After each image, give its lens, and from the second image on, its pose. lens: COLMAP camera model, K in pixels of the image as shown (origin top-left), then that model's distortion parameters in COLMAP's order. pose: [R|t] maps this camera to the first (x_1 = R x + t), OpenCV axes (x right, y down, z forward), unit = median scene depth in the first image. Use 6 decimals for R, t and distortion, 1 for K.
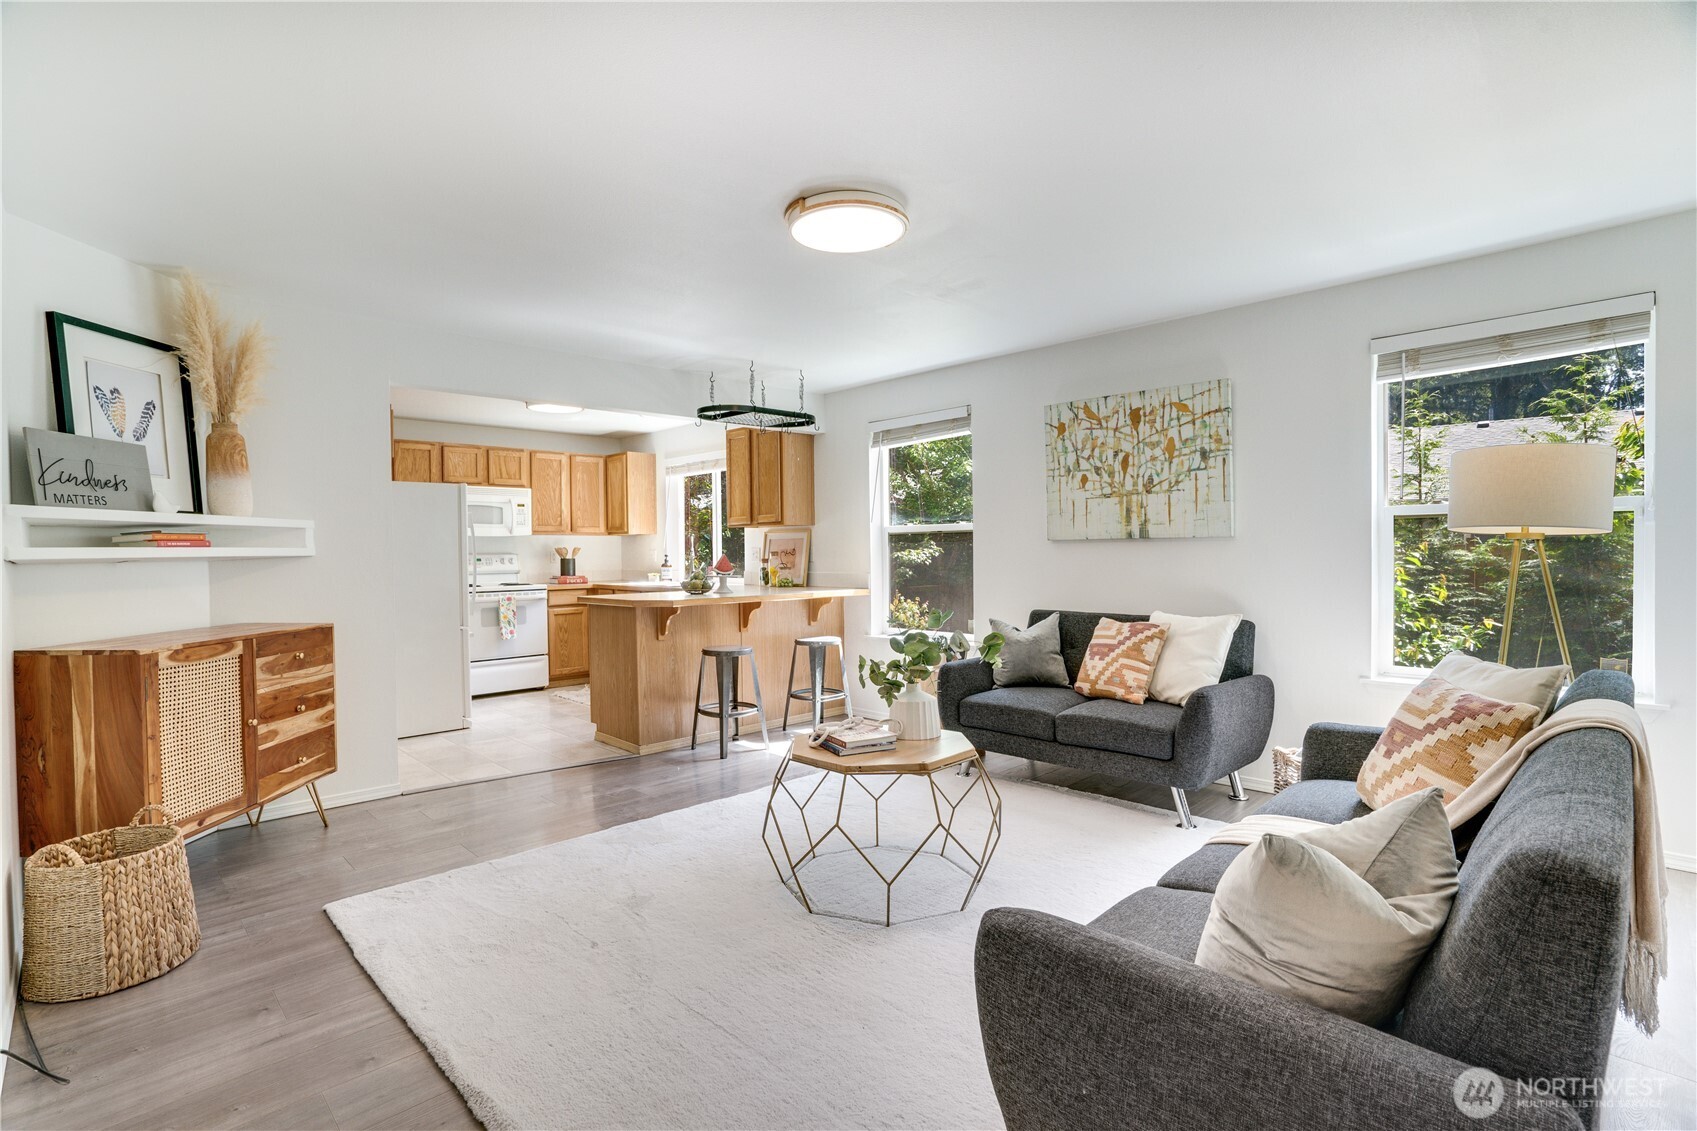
lens RADIAL K [[791.4, 0, 835.7], [0, 791.4, 566.3], [0, 0, 1]] dist [-0.061572, 0.025120]
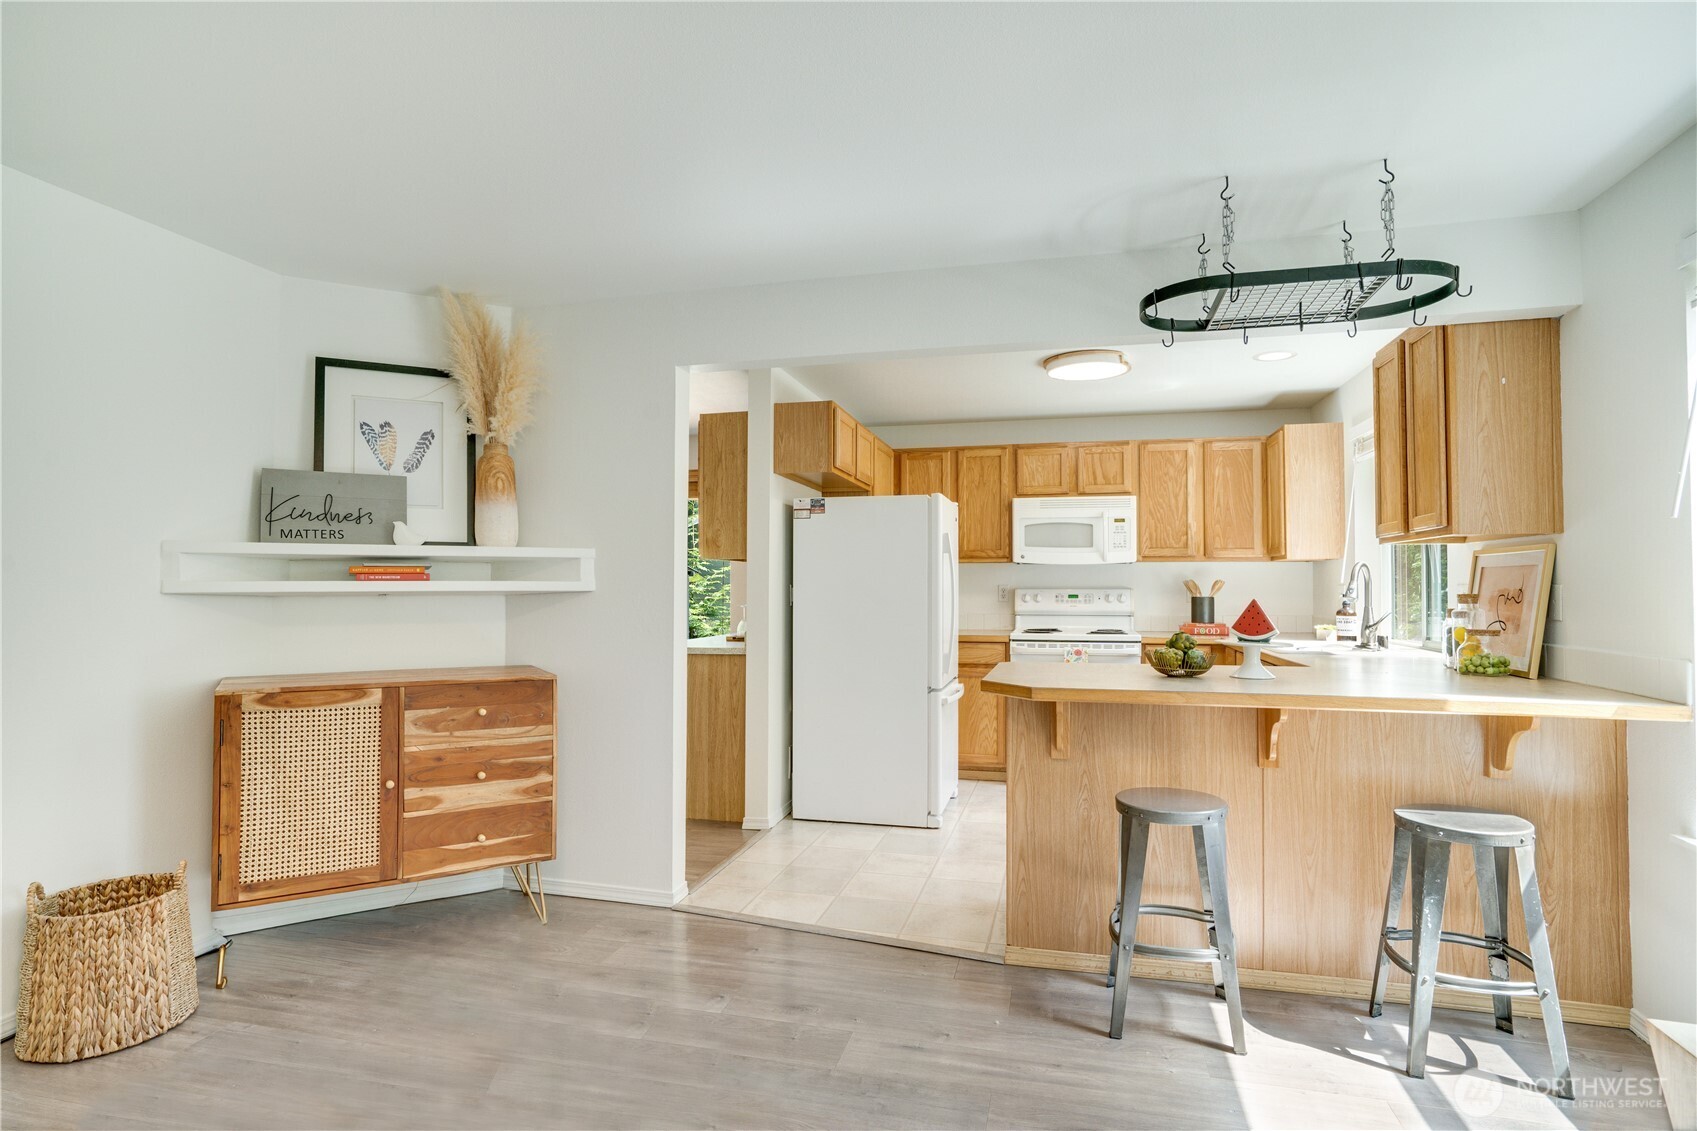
lens RADIAL K [[876.0, 0, 836.8], [0, 876.0, 565.1], [0, 0, 1]] dist [-0.036634, 0.020192]
pose [[0.518209, -0.007867, -0.855218, 0.162430], [-0.023271, 0.999458, -0.023294, -0.015514], [0.854938, 0.031974, 0.517745, 0.441999]]
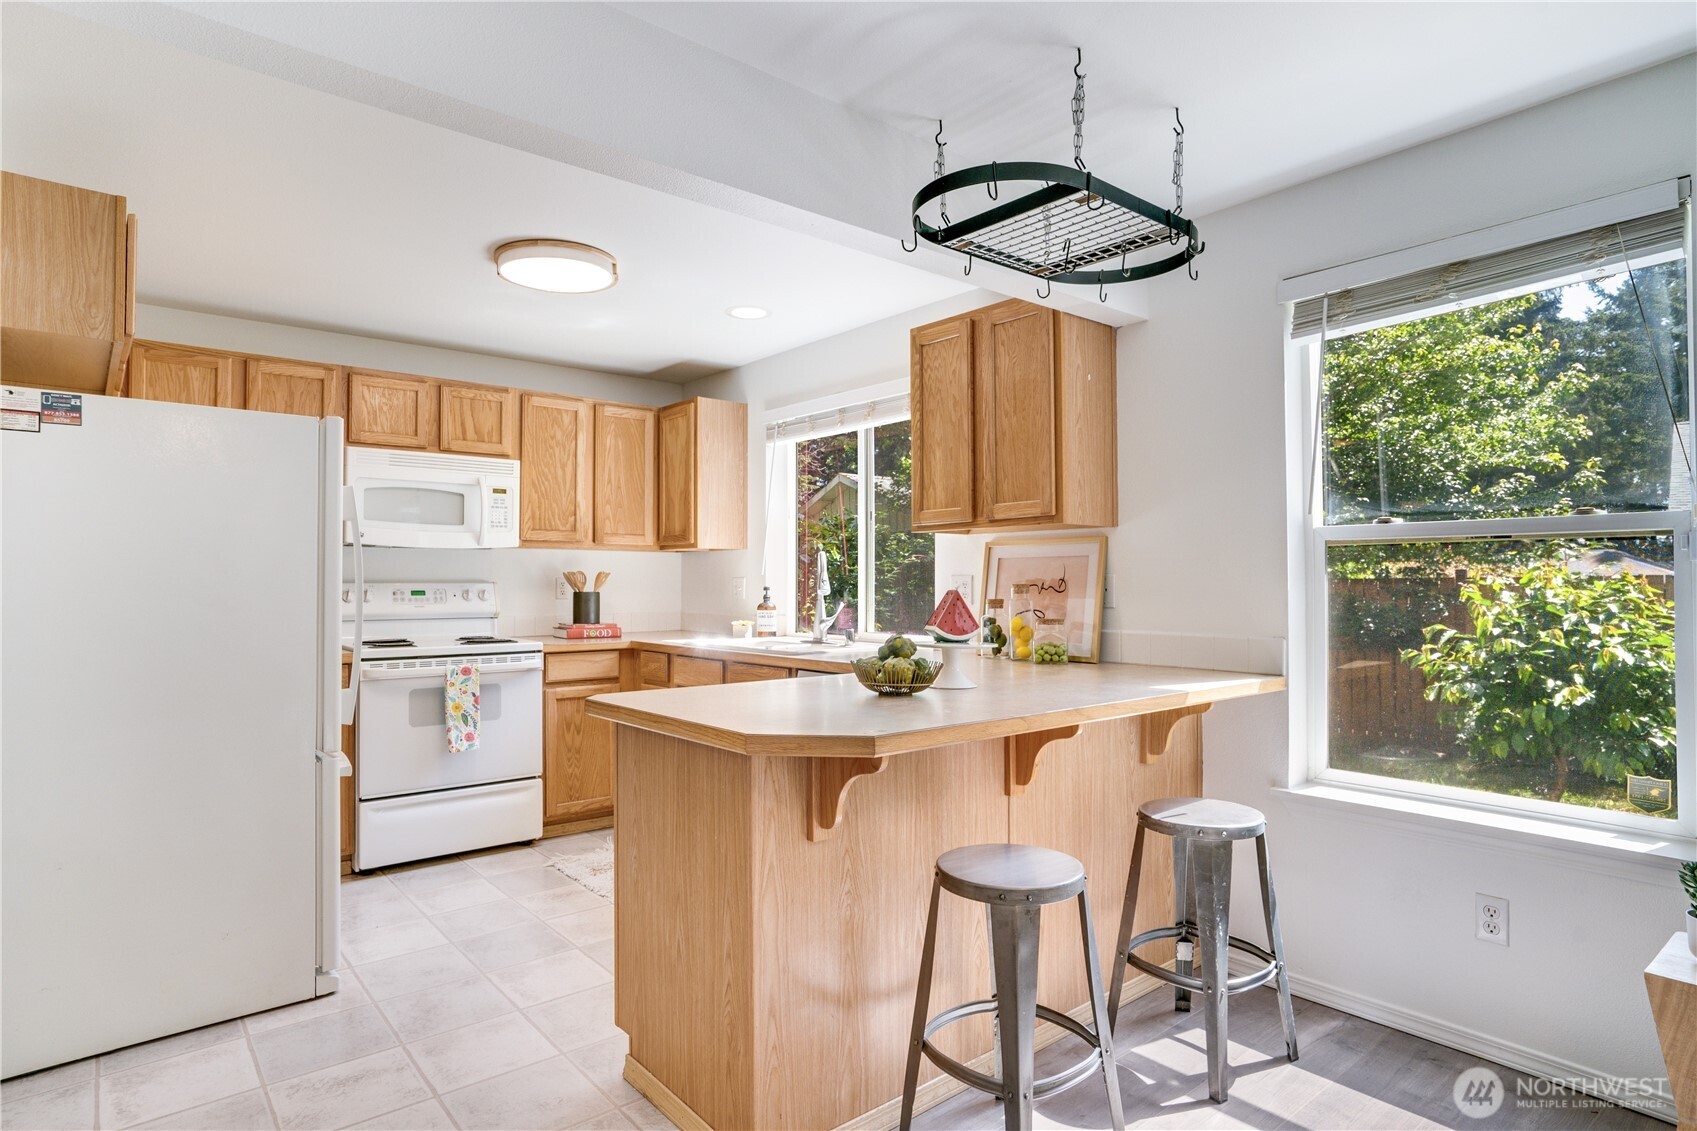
lens RADIAL K [[924.5, 0, 838.6], [0, 924.5, 563.8], [0, 0, 1]] dist [-0.026532, 0.000904]
pose [[0.996630, 0.009062, -0.081525, -0.142101], [-0.012190, 0.999205, -0.037949, -0.008954], [0.081117, 0.038815, 0.995949, 0.467732]]
